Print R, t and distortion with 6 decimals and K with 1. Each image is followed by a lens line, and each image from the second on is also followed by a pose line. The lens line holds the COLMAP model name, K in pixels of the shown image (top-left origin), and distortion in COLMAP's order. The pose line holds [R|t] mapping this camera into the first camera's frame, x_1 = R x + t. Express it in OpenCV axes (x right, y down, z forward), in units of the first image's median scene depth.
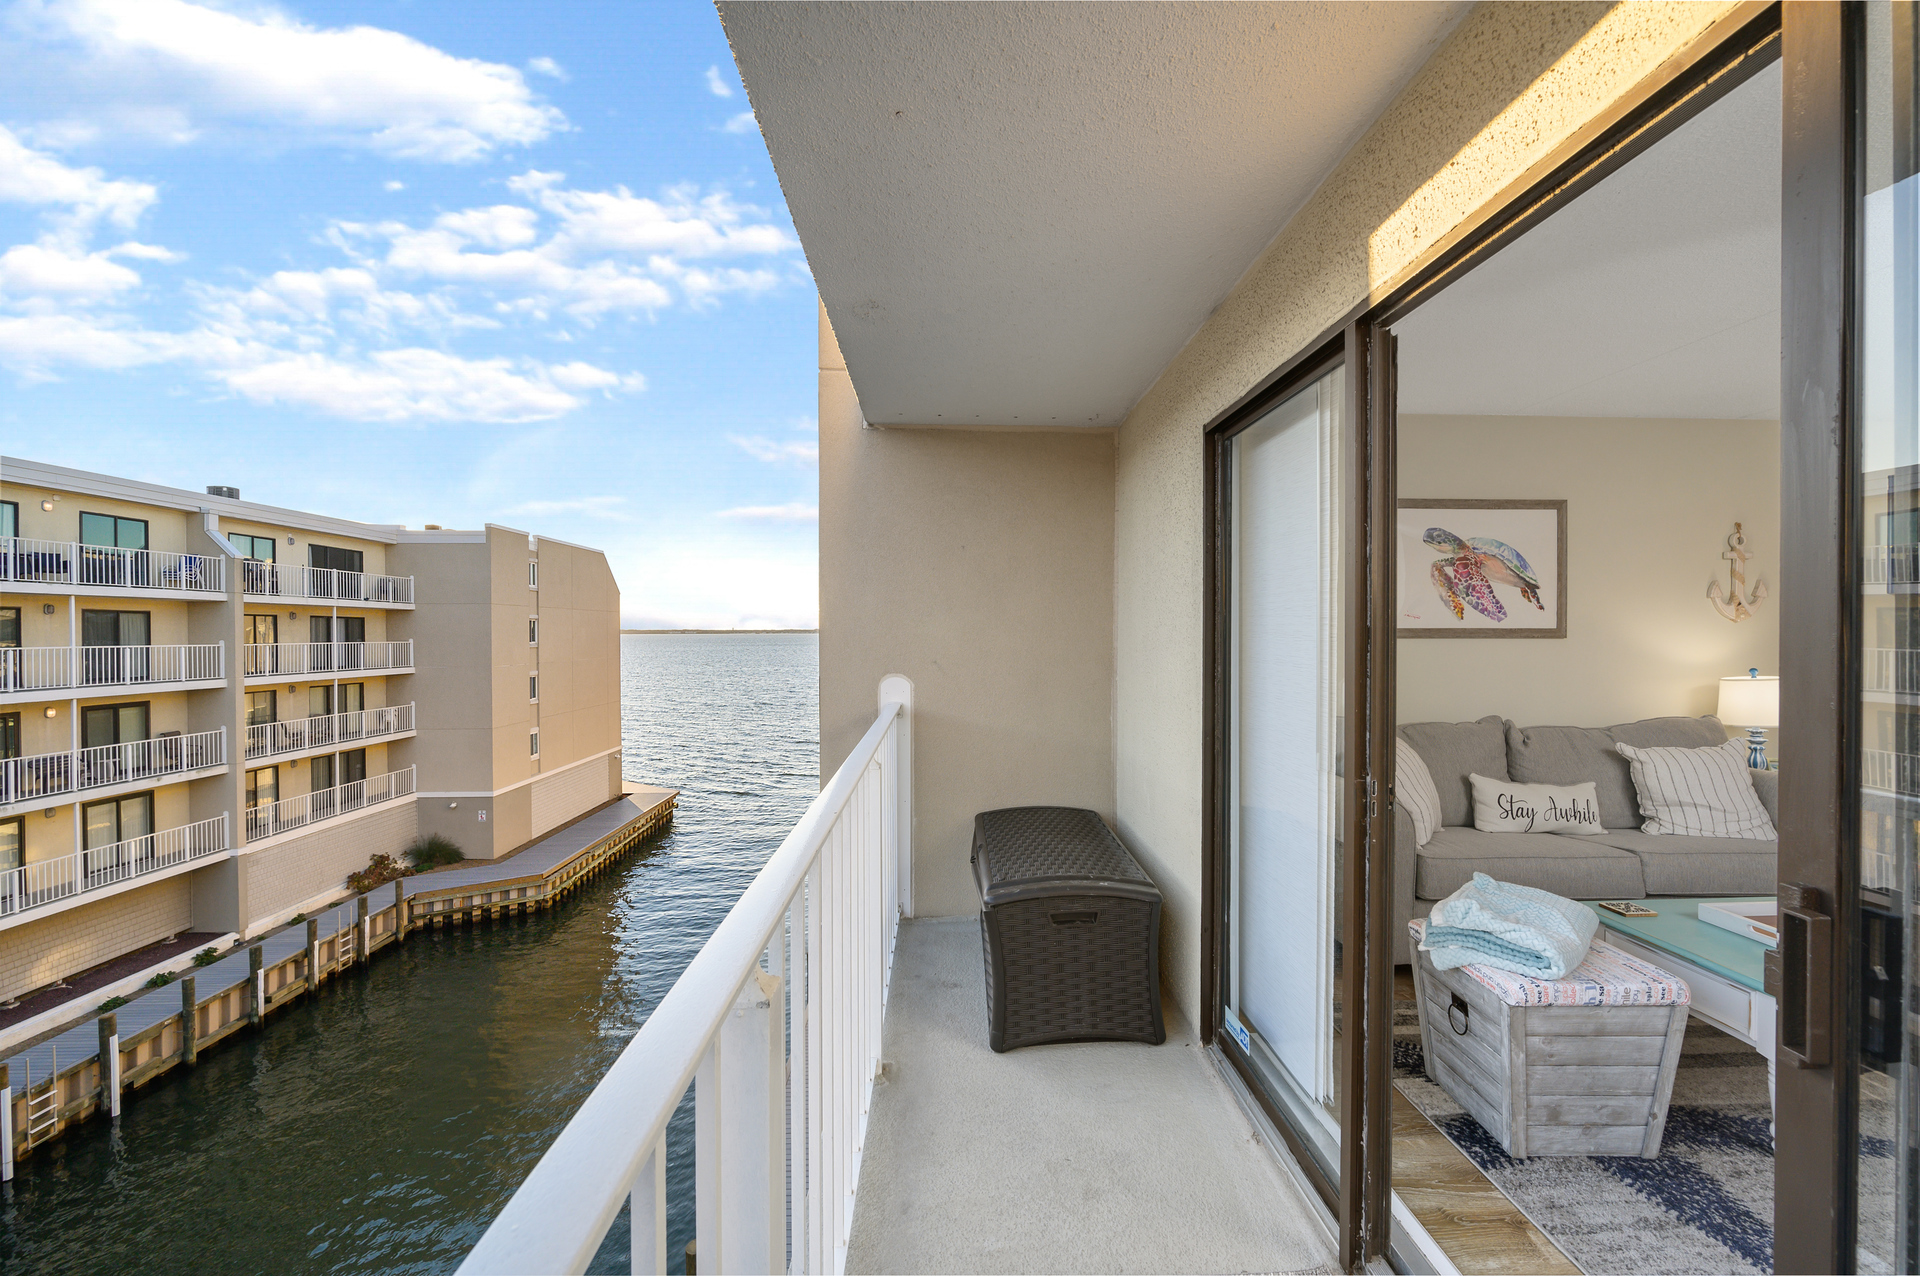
lens RADIAL K [[787.3, 0, 929.6], [0, 787.3, 633.2], [0, 0, 1]] dist [-0.007786, 0.001001]
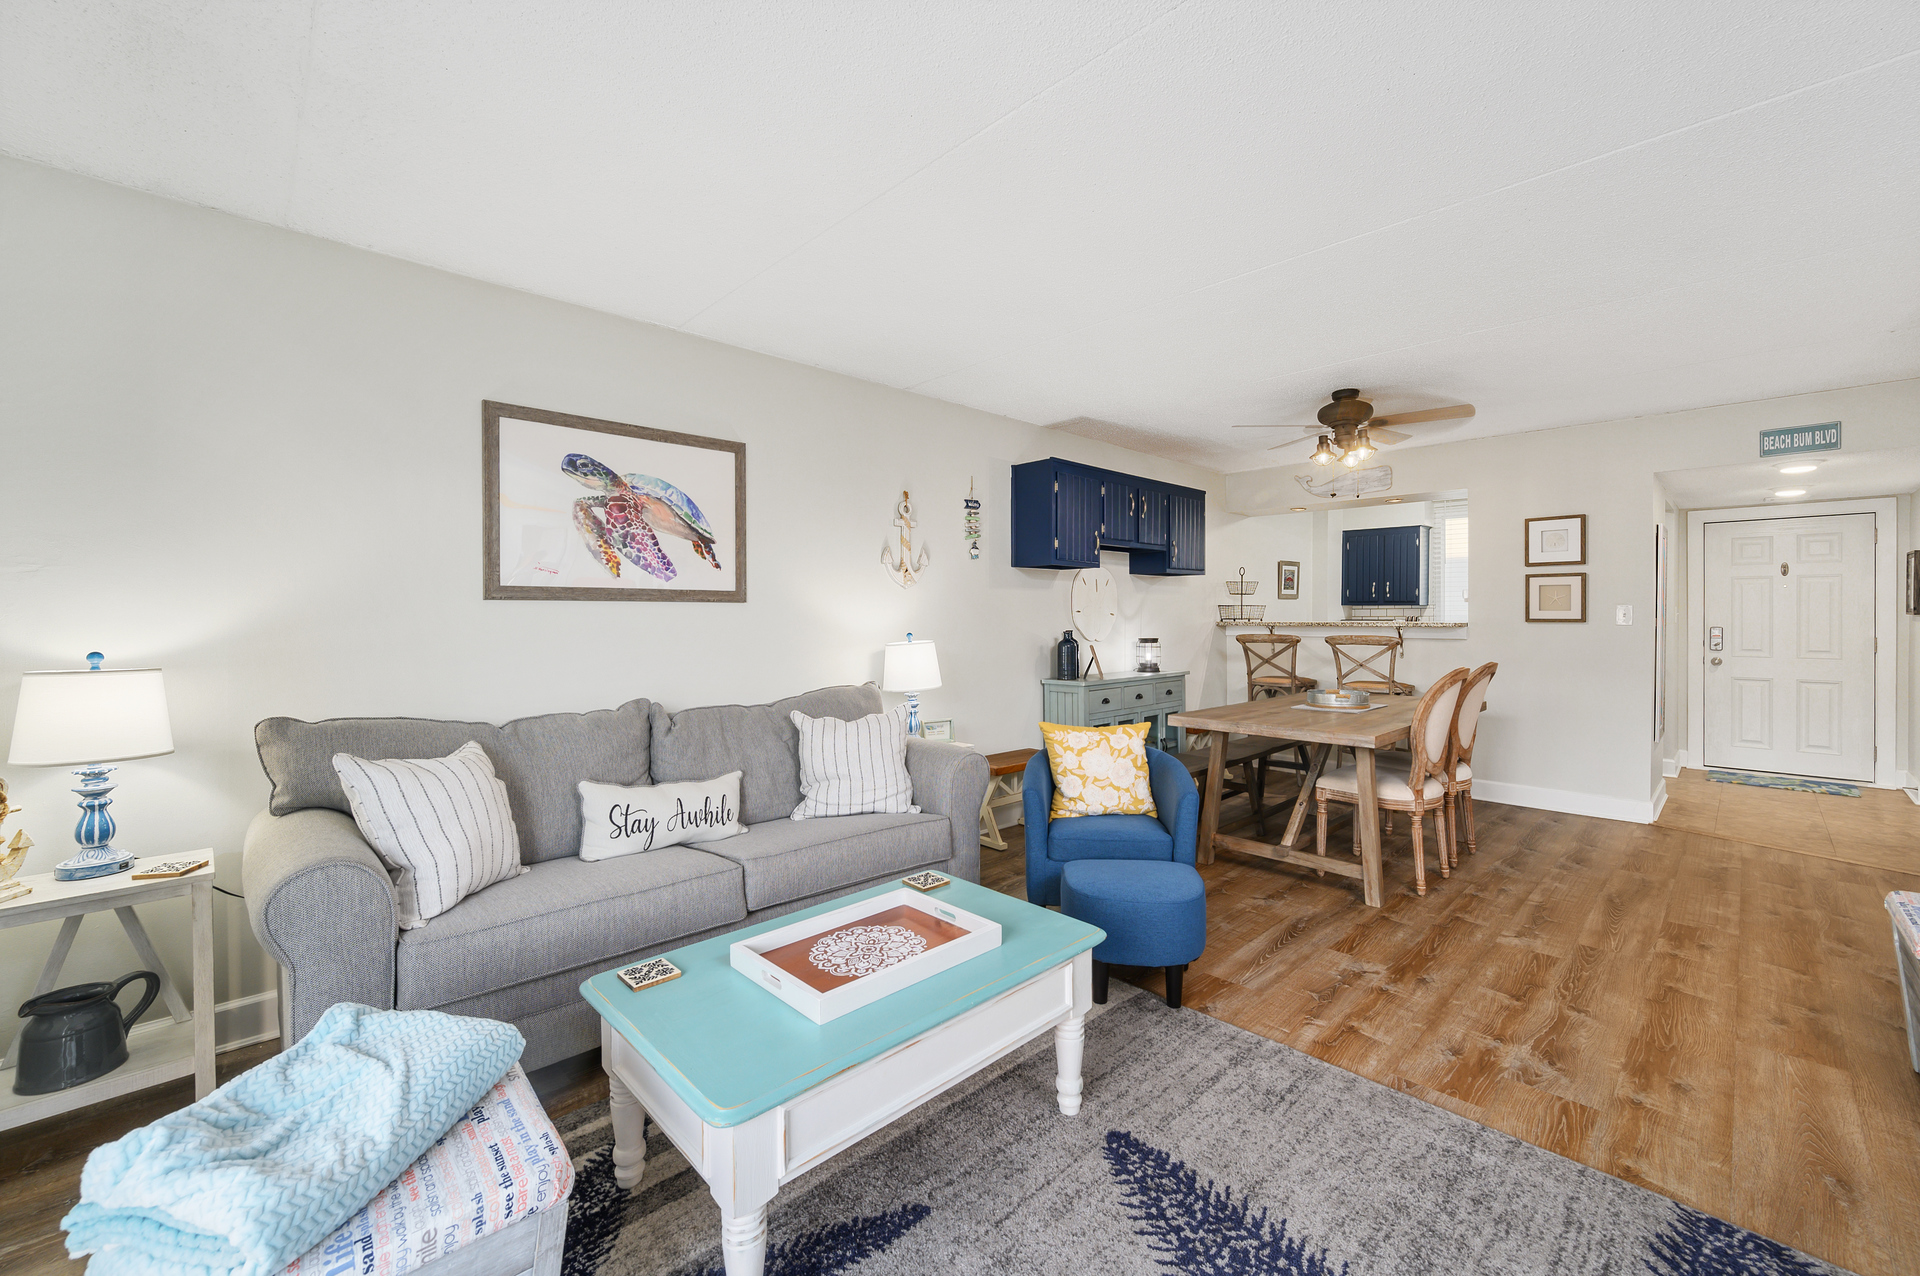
lens RADIAL K [[787.3, 0, 966.4], [0, 787.3, 621.0], [0, 0, 1]] dist [-0.007786, 0.001001]
pose [[0.740530, -0.005761, 0.671999, 0.410710], [0.004595, 0.999983, 0.003509, 0.025010], [-0.672008, 0.000489, 0.740544, 0.191152]]
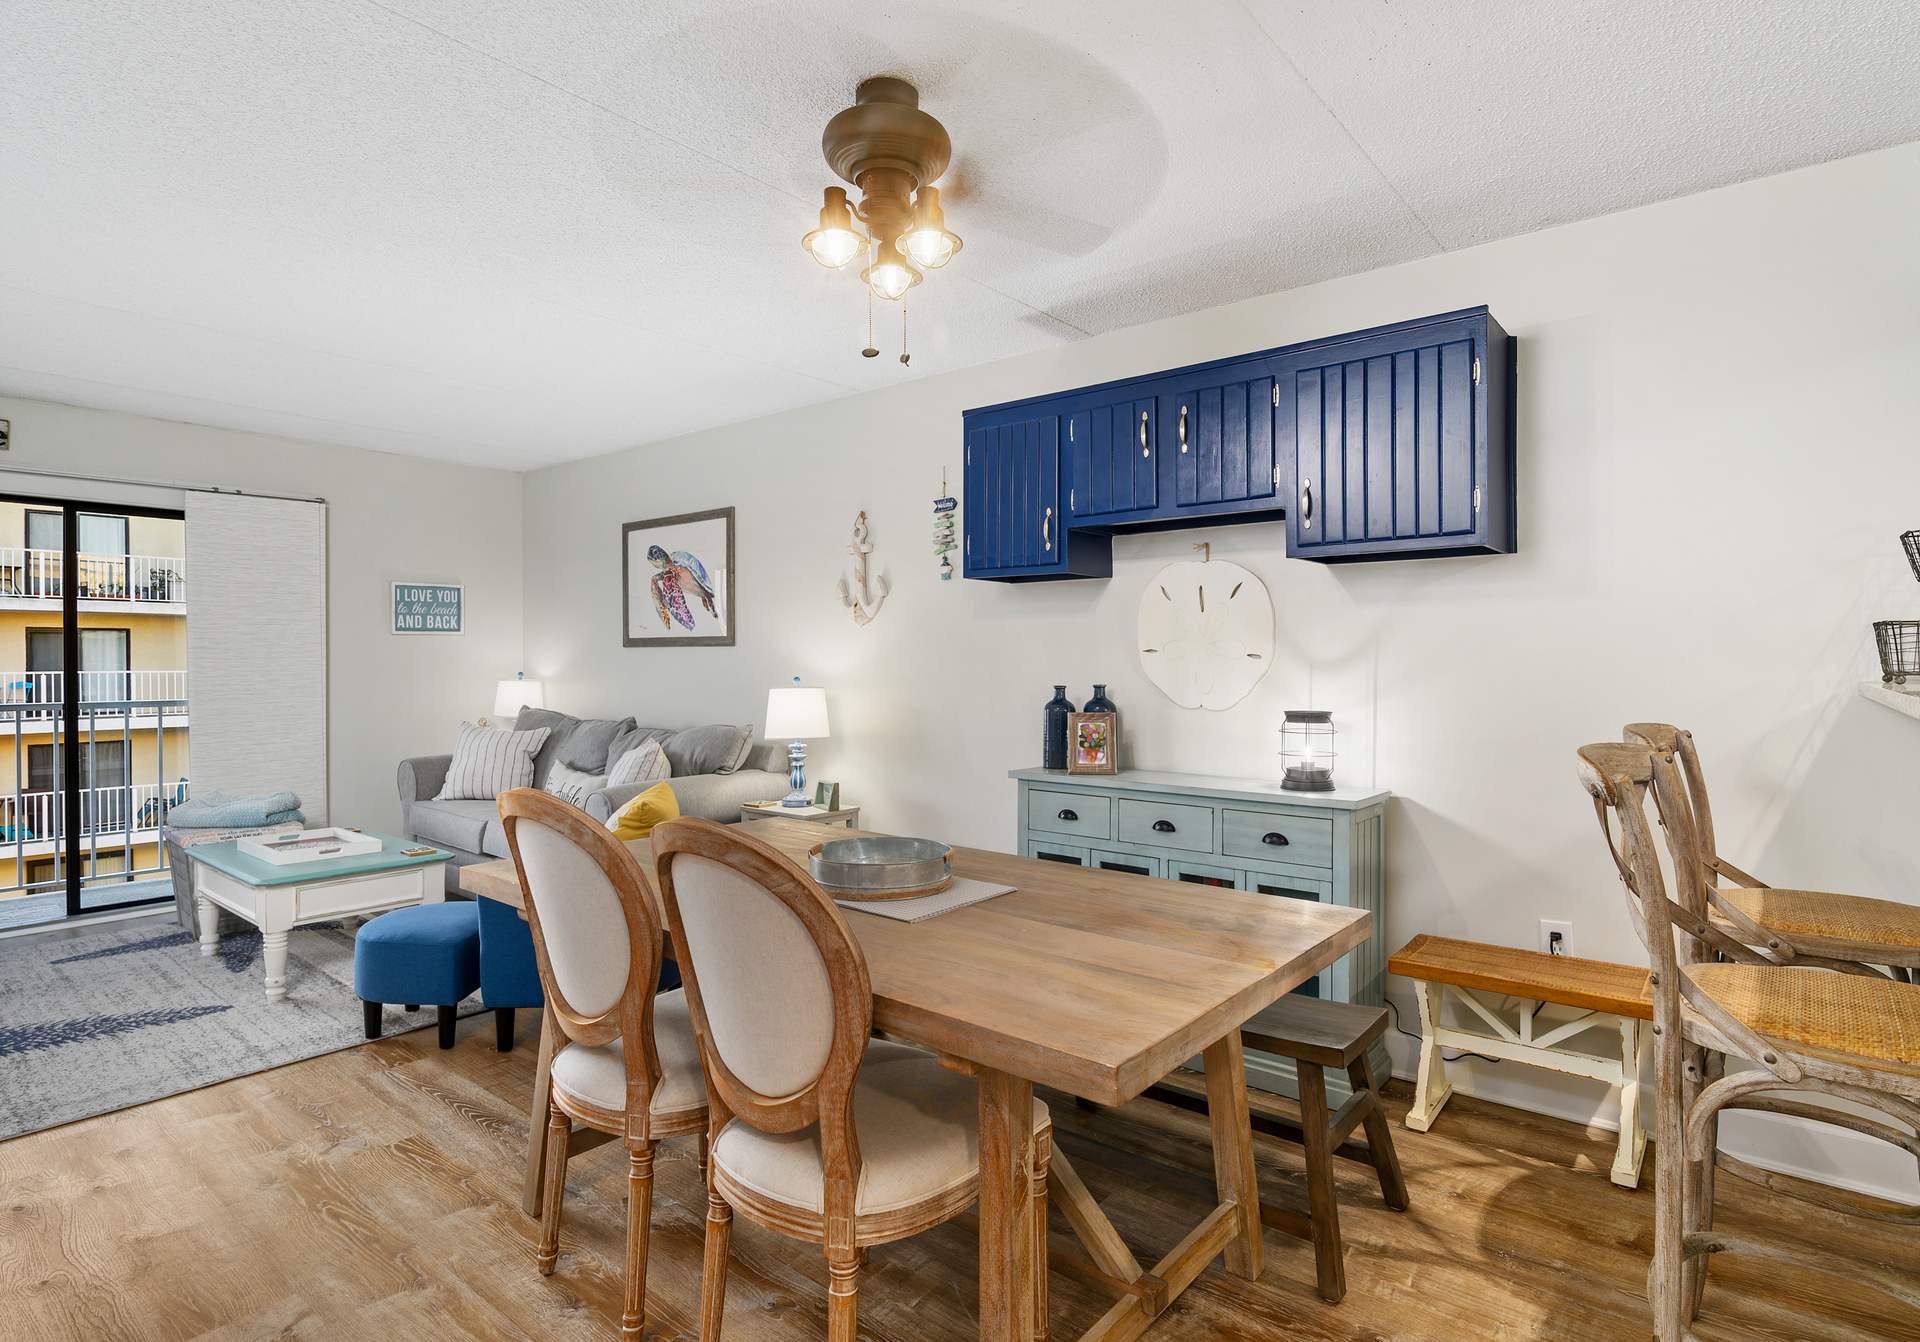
lens RADIAL K [[1009.7, 0, 977.1], [0, 1009.7, 670.0], [0, 0, 1]] dist [-0.005019, -0.000008]
pose [[0.738969, 0.008607, -0.673685, 1.911991], [-0.006796, 0.999963, 0.005321, 0.027636], [0.673705, 0.000646, 0.739000, 0.270018]]
